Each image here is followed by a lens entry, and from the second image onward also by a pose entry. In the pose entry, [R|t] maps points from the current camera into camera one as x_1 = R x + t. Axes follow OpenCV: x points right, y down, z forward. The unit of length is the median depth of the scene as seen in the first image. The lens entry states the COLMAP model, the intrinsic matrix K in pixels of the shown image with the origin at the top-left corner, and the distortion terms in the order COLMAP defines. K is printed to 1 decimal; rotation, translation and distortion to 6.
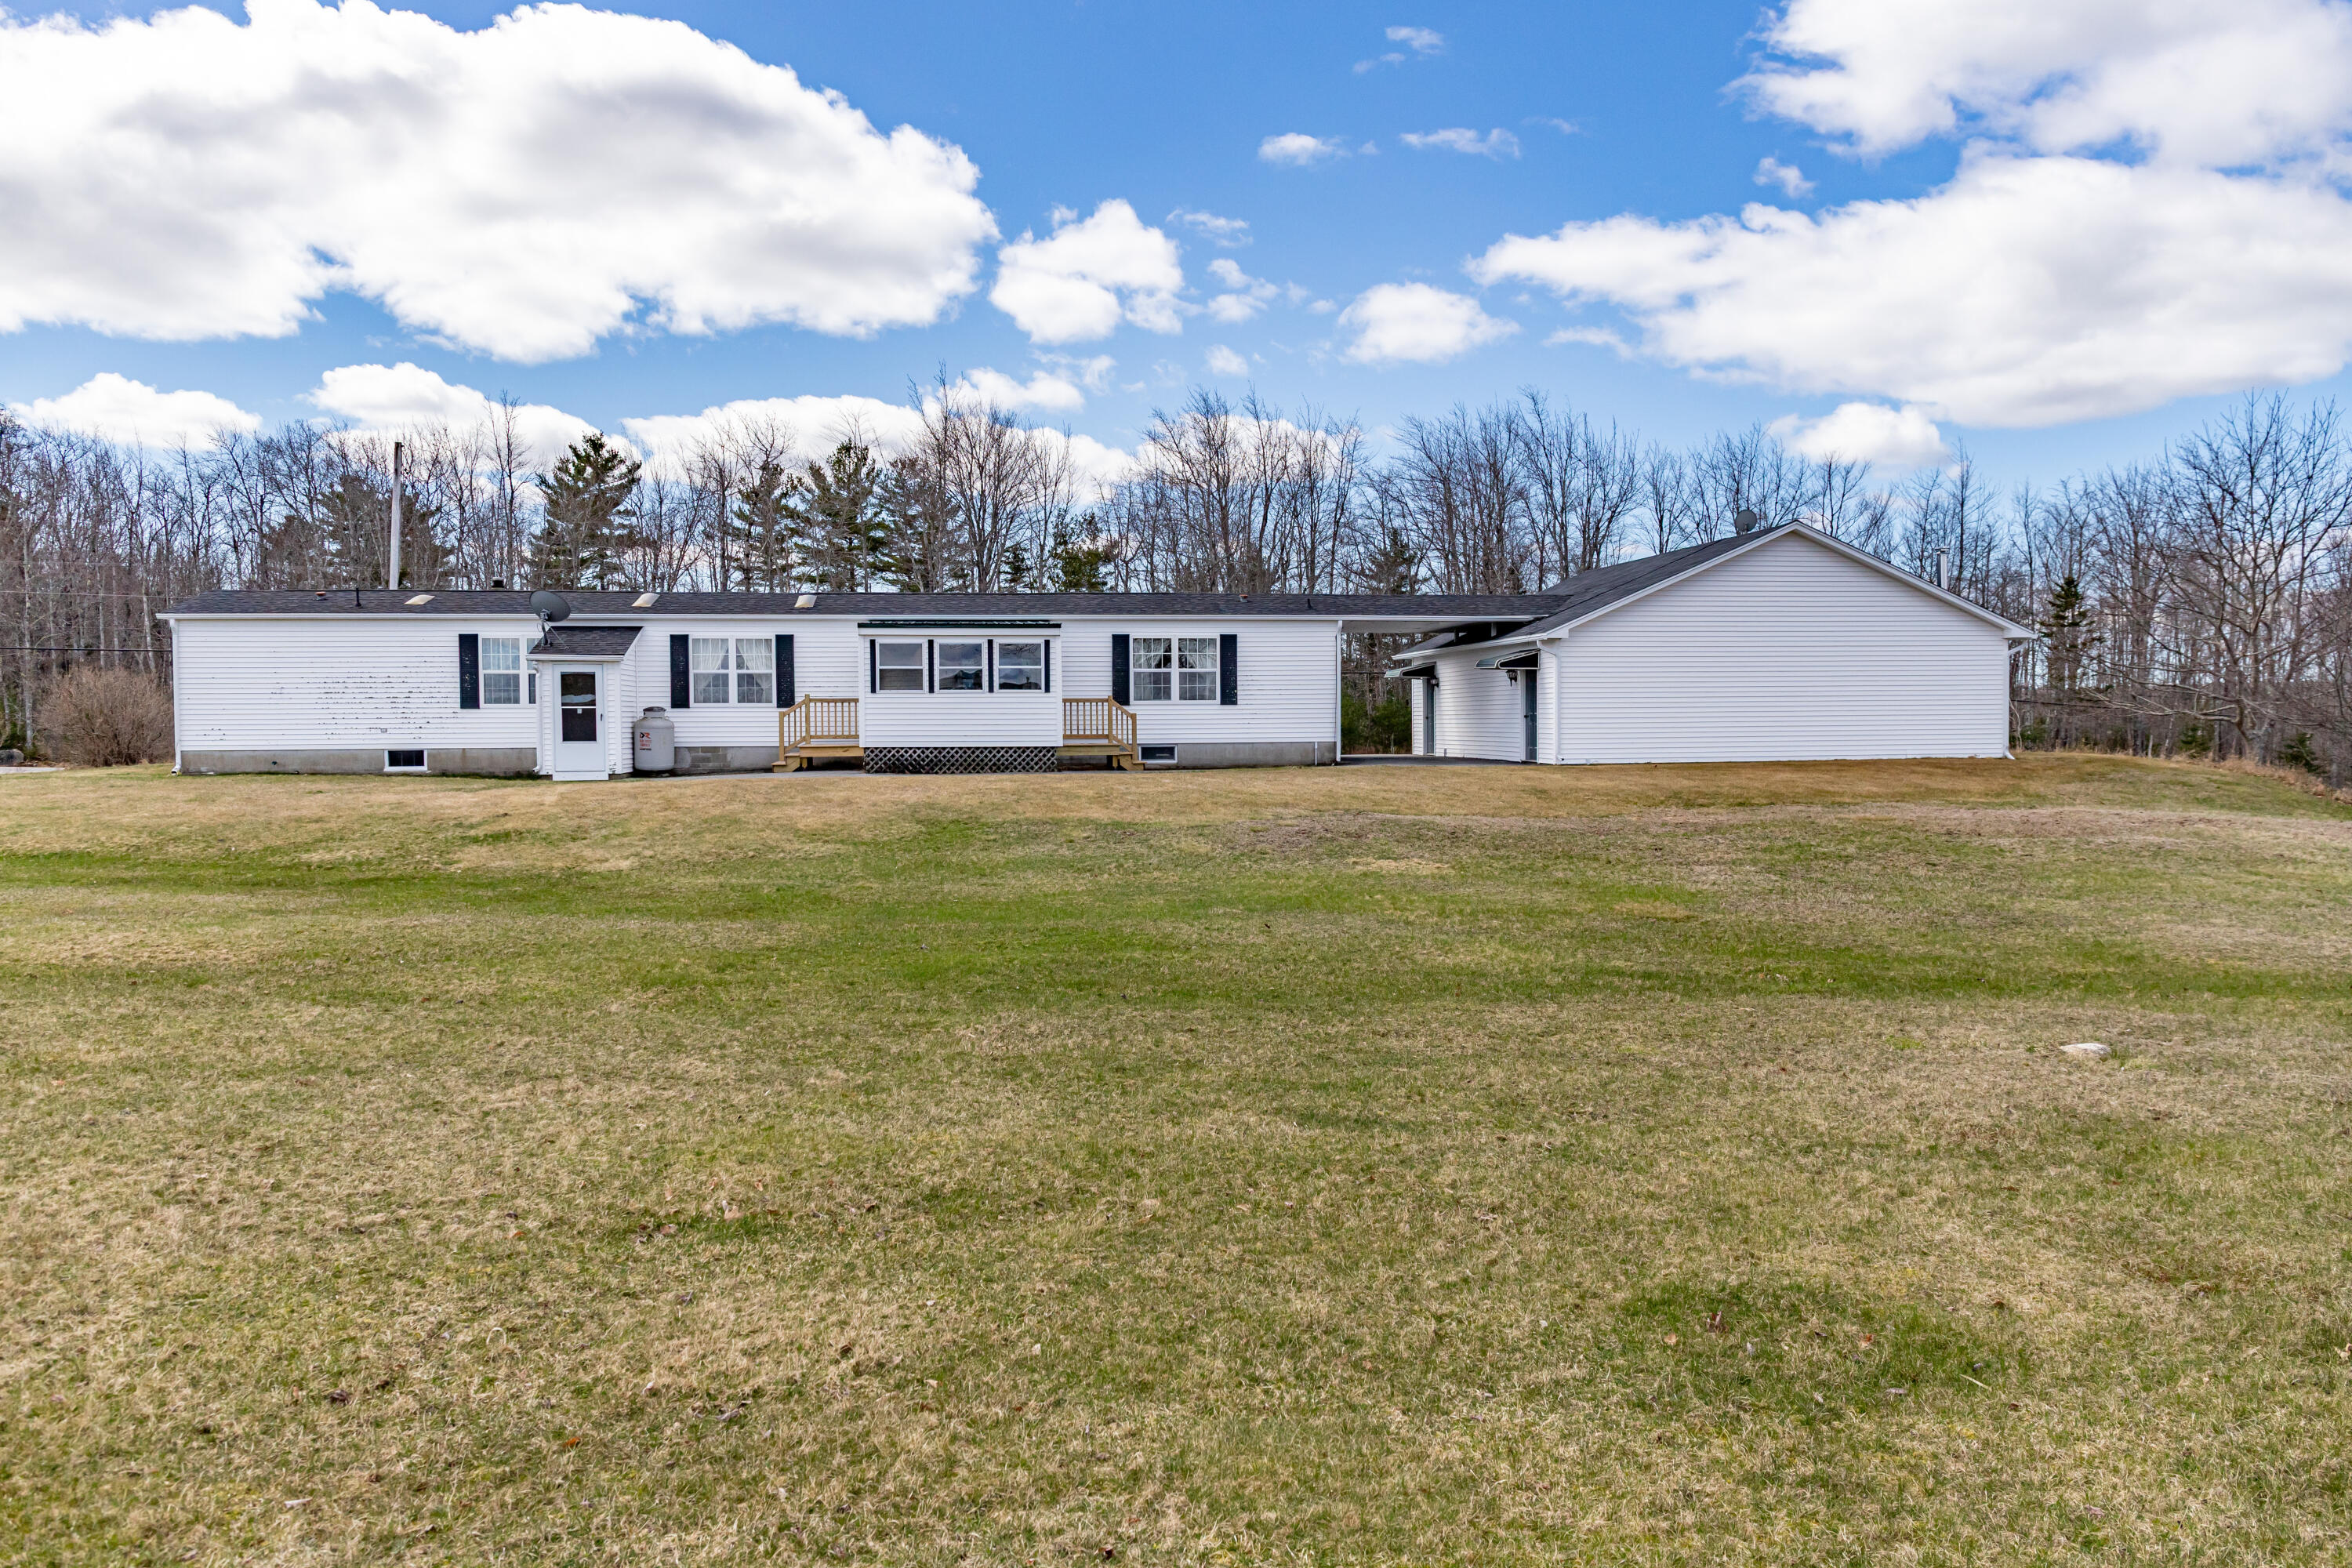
lens RADIAL K [[1579.4, 0, 1176.3], [0, 1579.4, 918.6], [0, 0, 1]] dist [-0.007410, 0.002621]
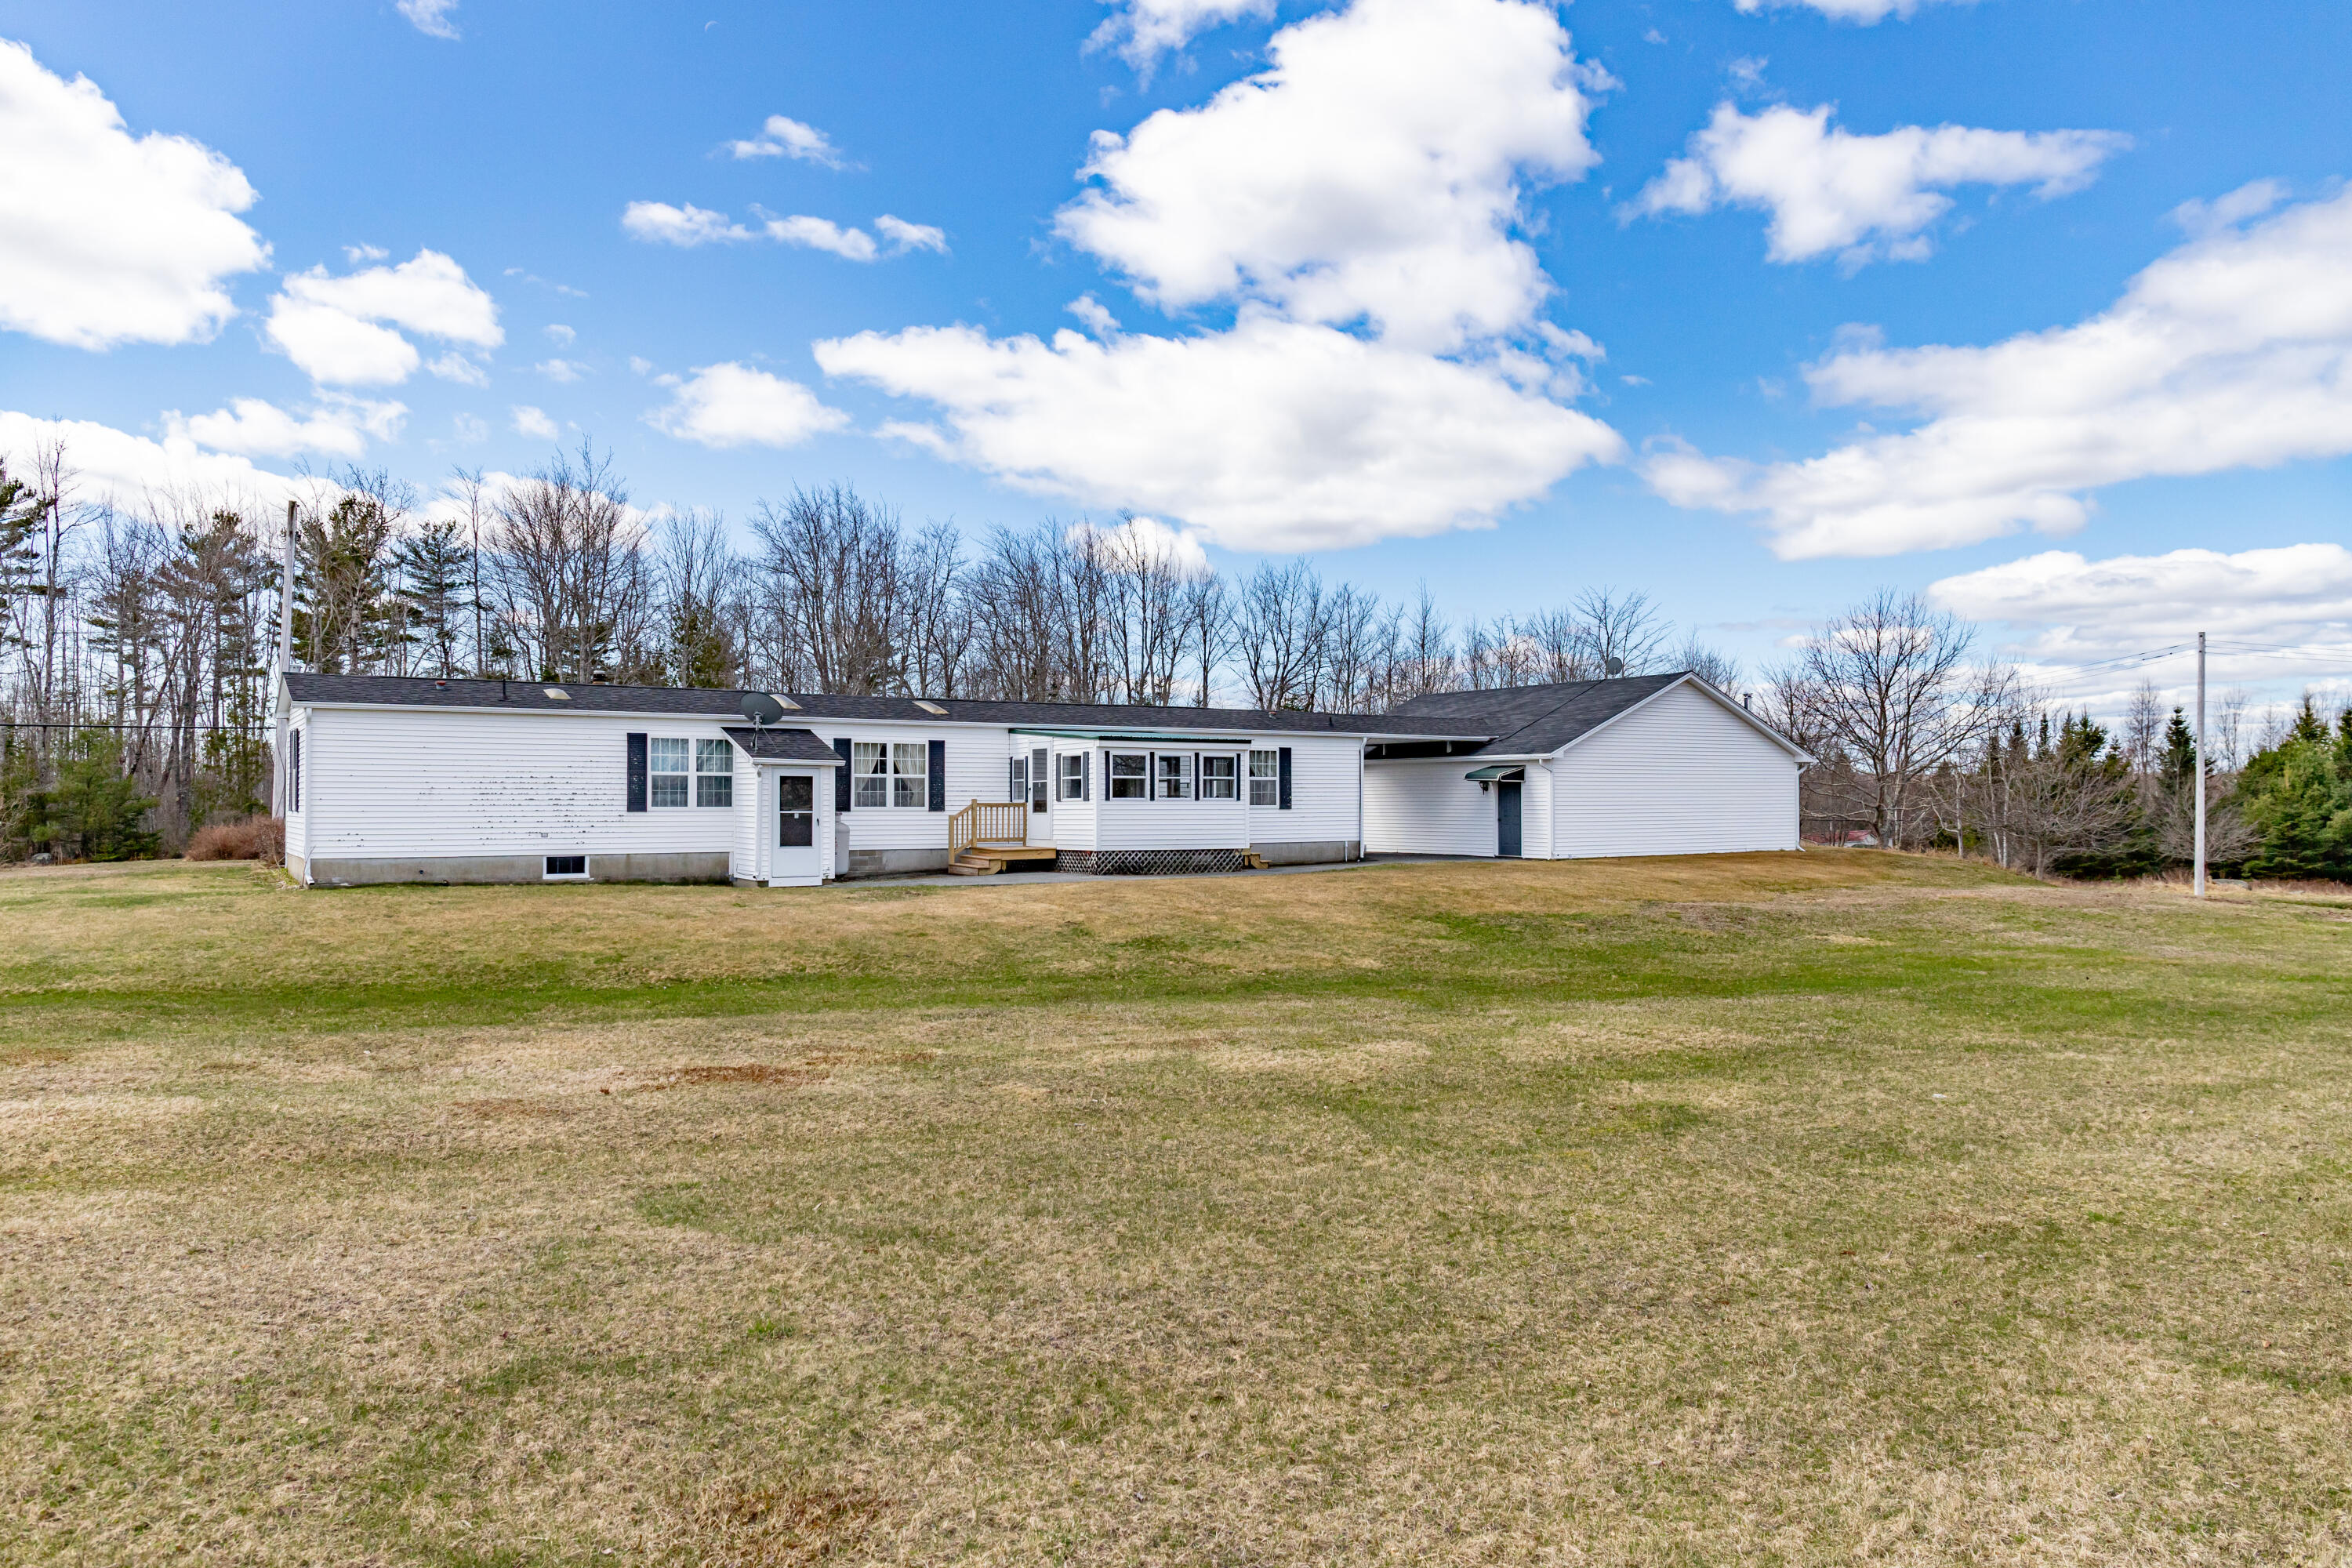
lens RADIAL K [[1628.5, 0, 1175.3], [0, 1628.5, 898.7], [0, 0, 1]] dist [0.000376, -0.004540]
pose [[0.900015, -0.019947, 0.435402, -0.545818], [0.049392, 0.997185, -0.056414, -0.010271], [-0.433051, 0.072279, 0.898467, -0.005413]]
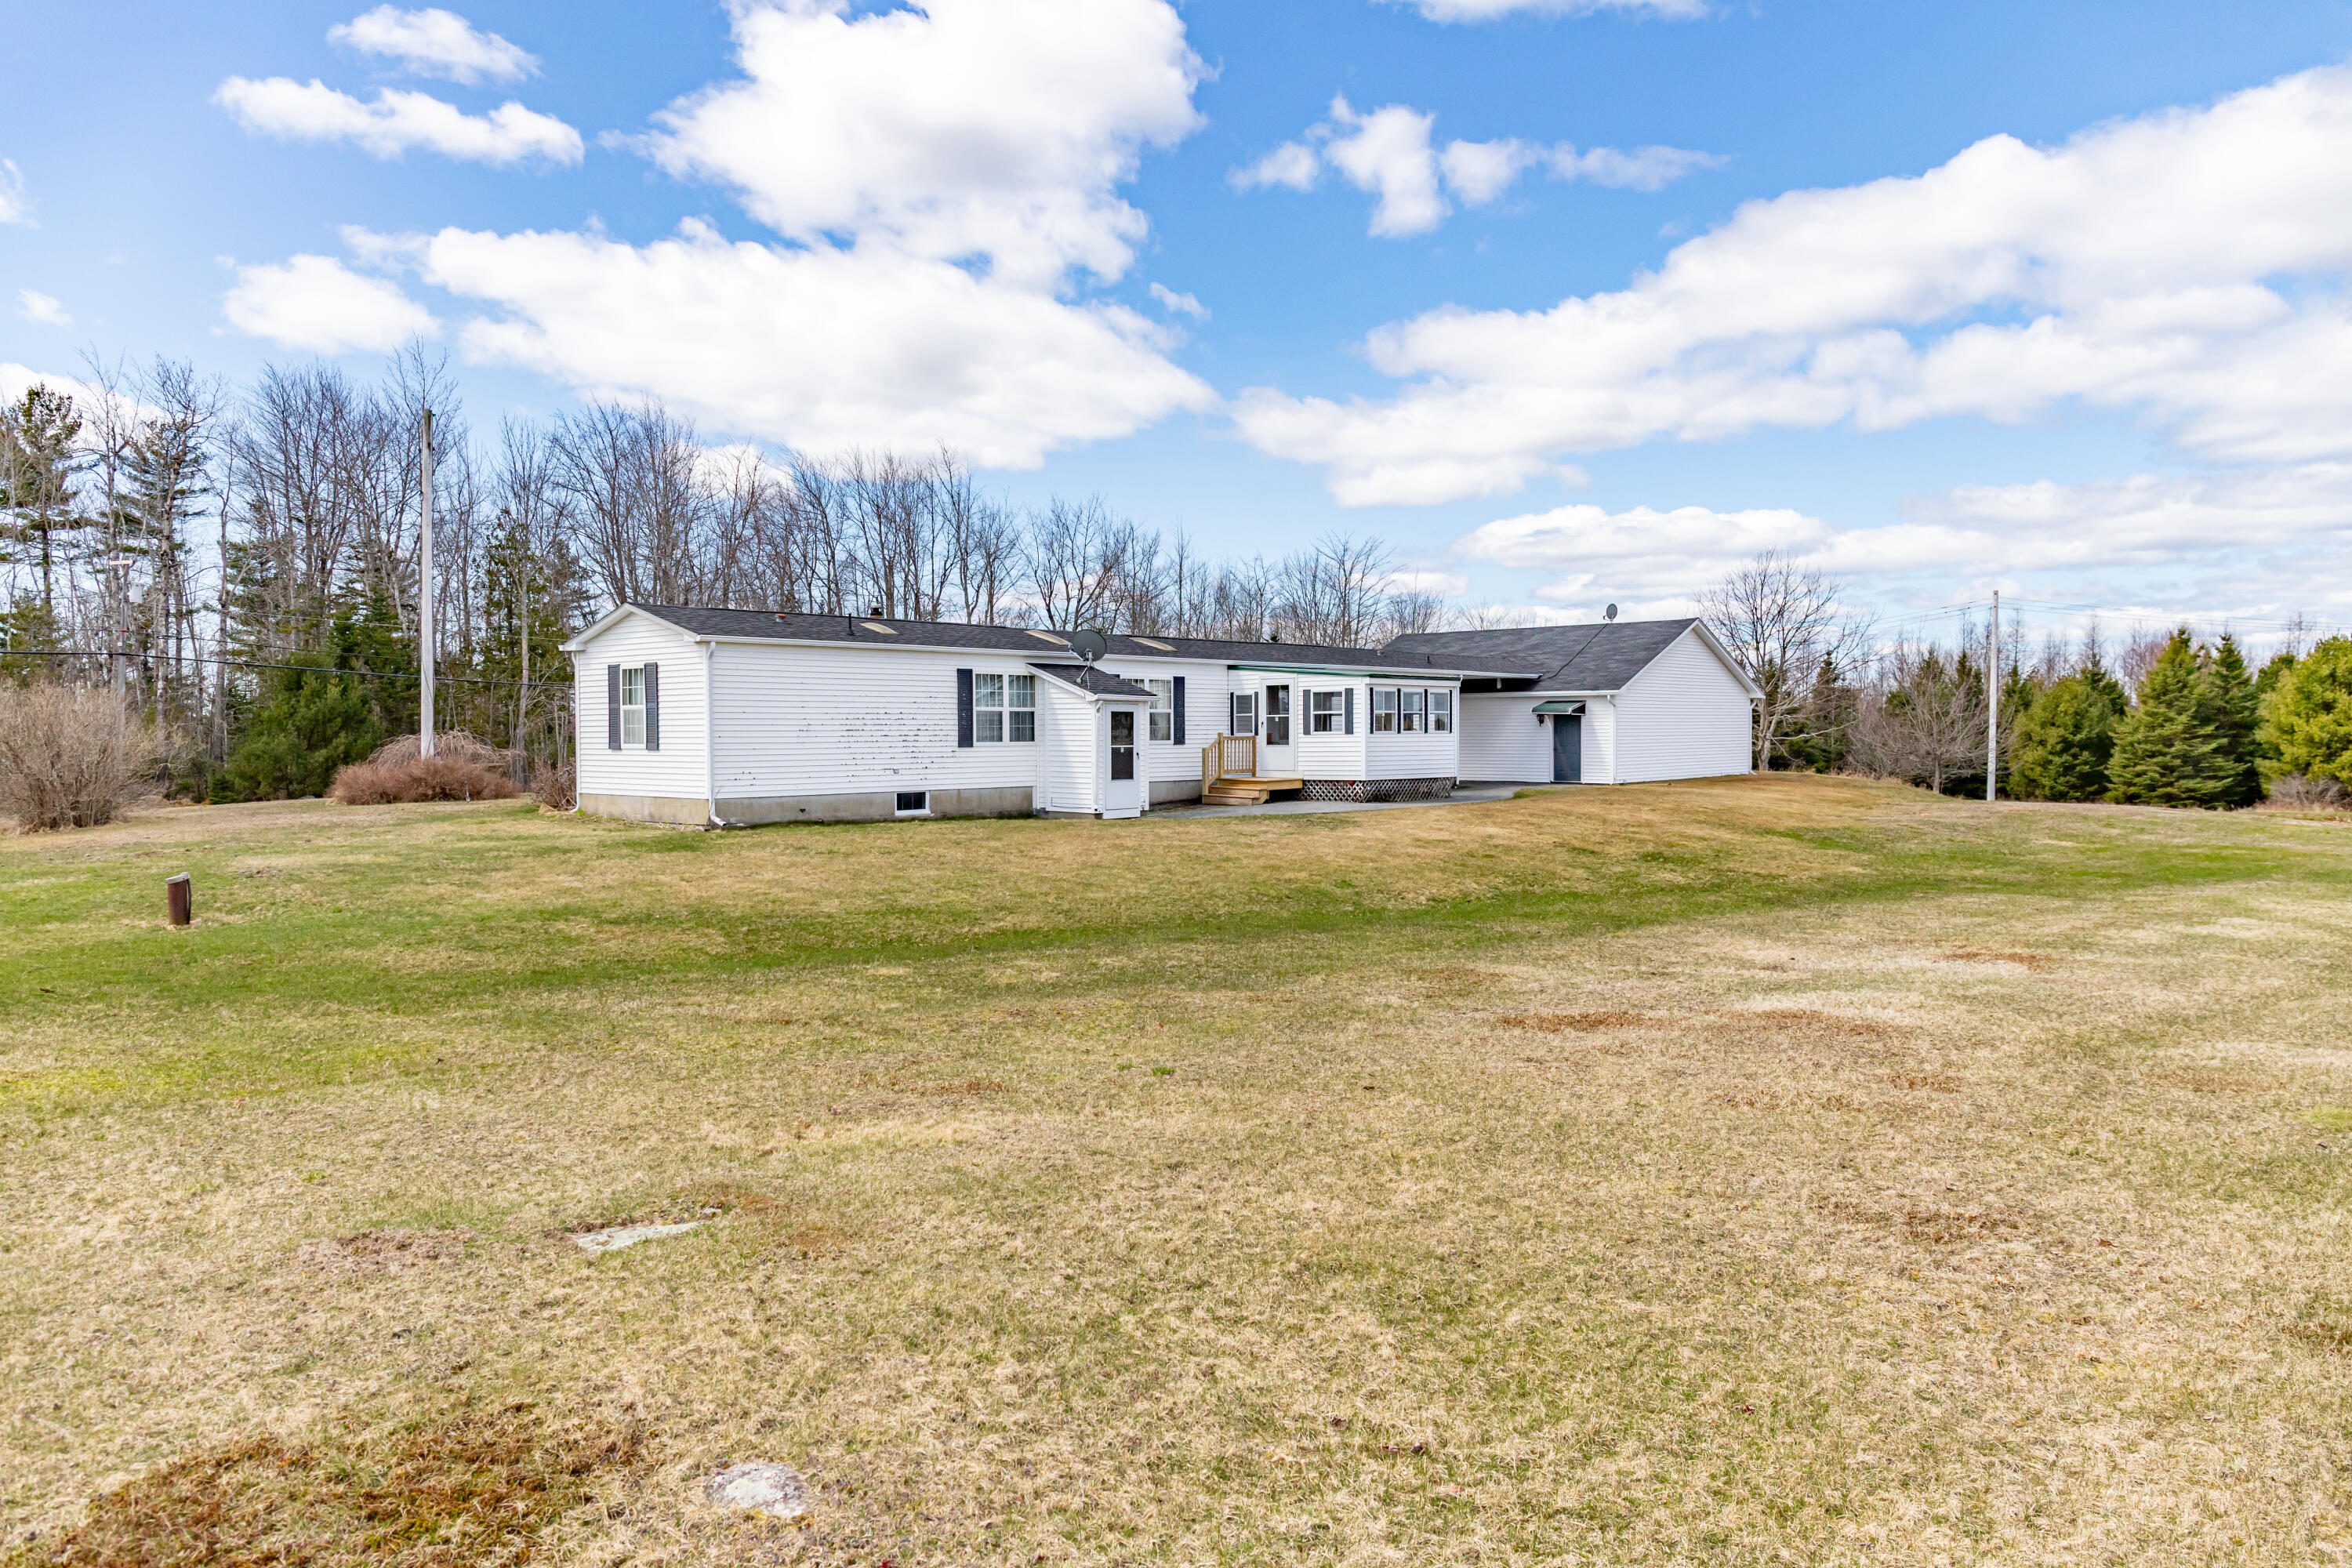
lens RADIAL K [[1623.4, 0, 1216.2], [0, 1623.4, 776.0], [0, 0, 1]] dist [-0.005878, -0.001924]
pose [[0.734081, -0.016083, 0.678871, -0.932875], [0.084721, 0.994078, -0.068060, -0.035120], [-0.673756, 0.107476, 0.731096, 0.182119]]
